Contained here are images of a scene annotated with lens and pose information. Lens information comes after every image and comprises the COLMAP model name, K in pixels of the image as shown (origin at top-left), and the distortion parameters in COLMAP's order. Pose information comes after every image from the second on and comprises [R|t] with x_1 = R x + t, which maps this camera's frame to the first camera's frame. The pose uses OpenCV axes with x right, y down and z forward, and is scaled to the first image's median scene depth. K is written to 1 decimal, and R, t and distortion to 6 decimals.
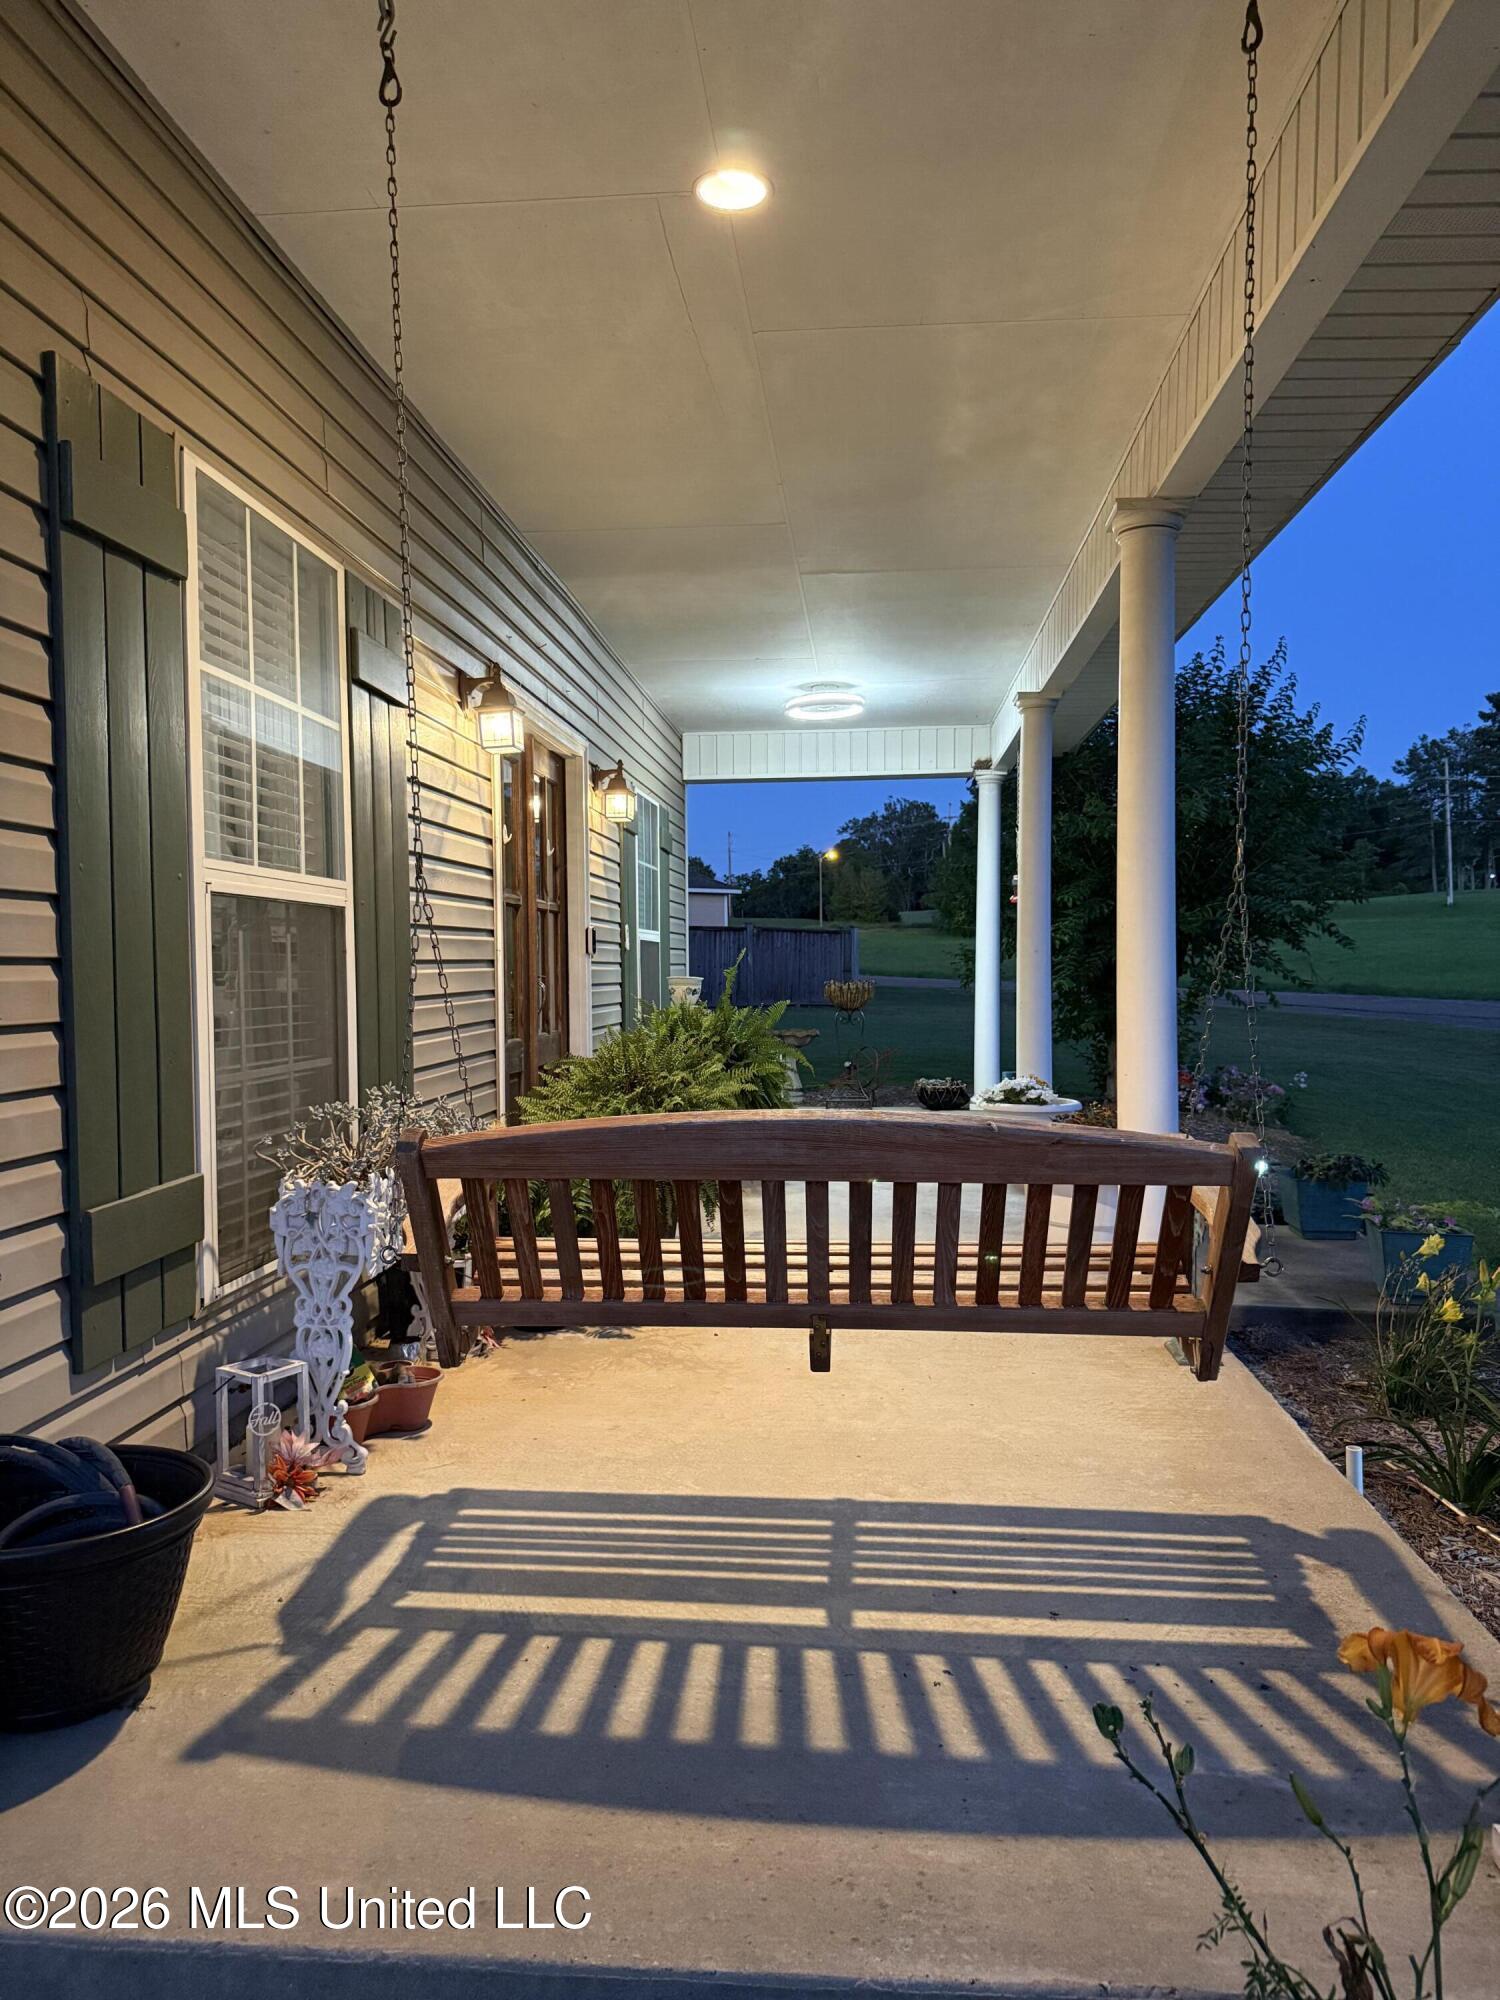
lens RADIAL K [[1411.1, 0, 769.9], [0, 1411.1, 1006.1], [0, 0, 1]] dist [0.072896, -0.085147]
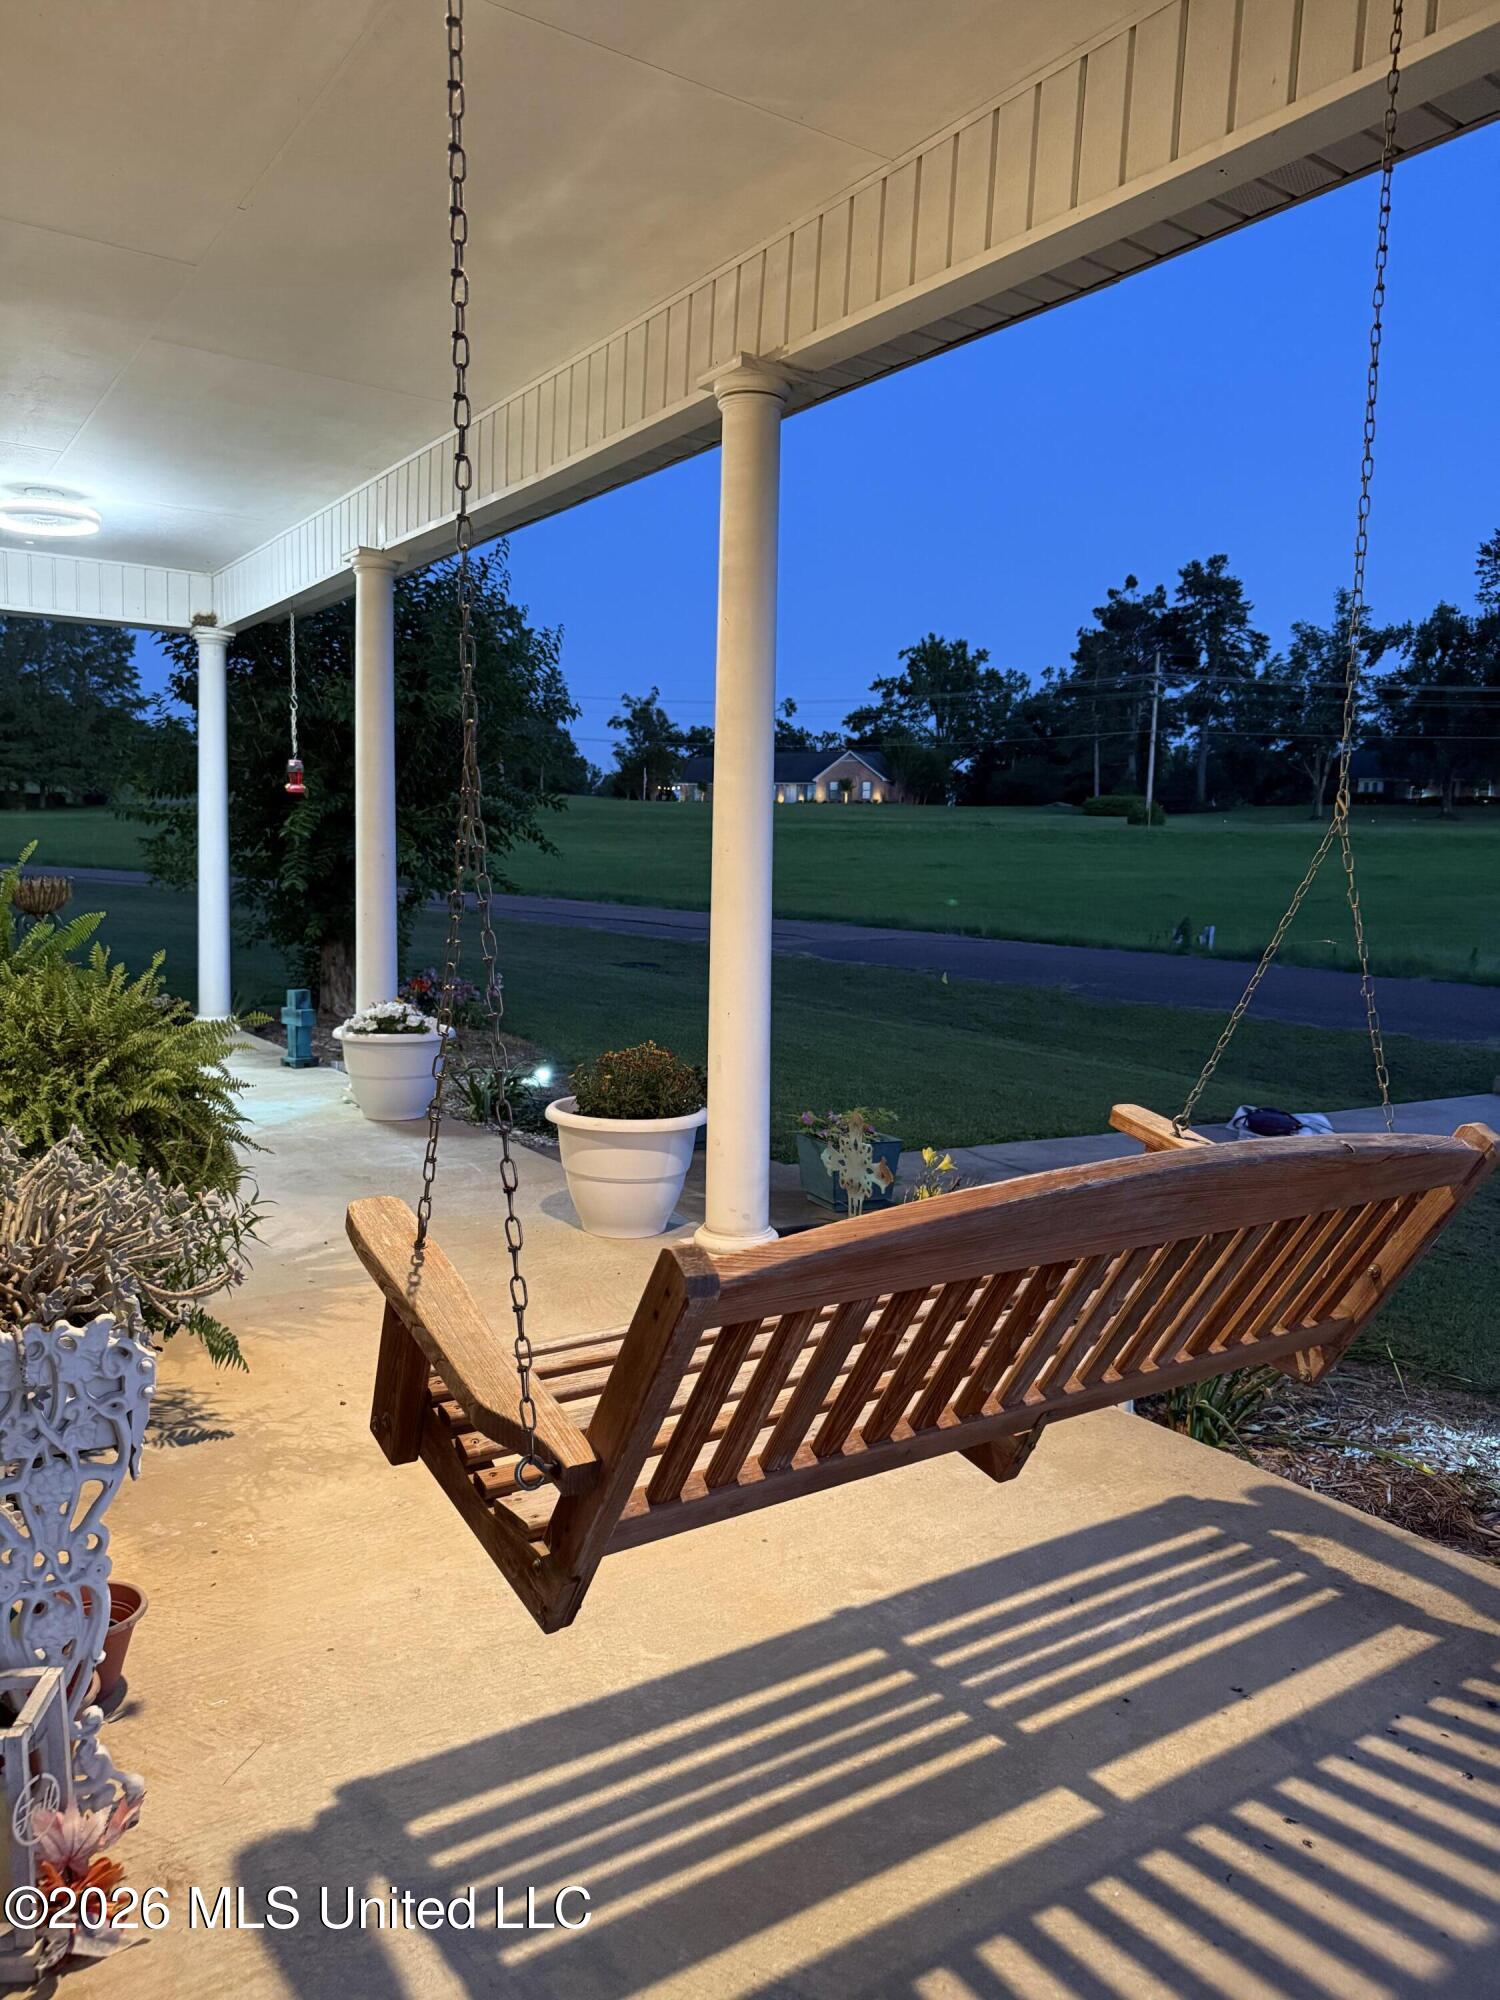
lens RADIAL K [[1411.1, 0, 744.4], [0, 1411.1, 993.0], [0, 0, 1]] dist [0.072896, -0.085147]
pose [[0.779735, -0.035767, 0.625087, -0.481210], [-0.009312, 0.997594, 0.068697, -0.042744], [-0.626040, -0.059386, 0.777526, 0.467784]]
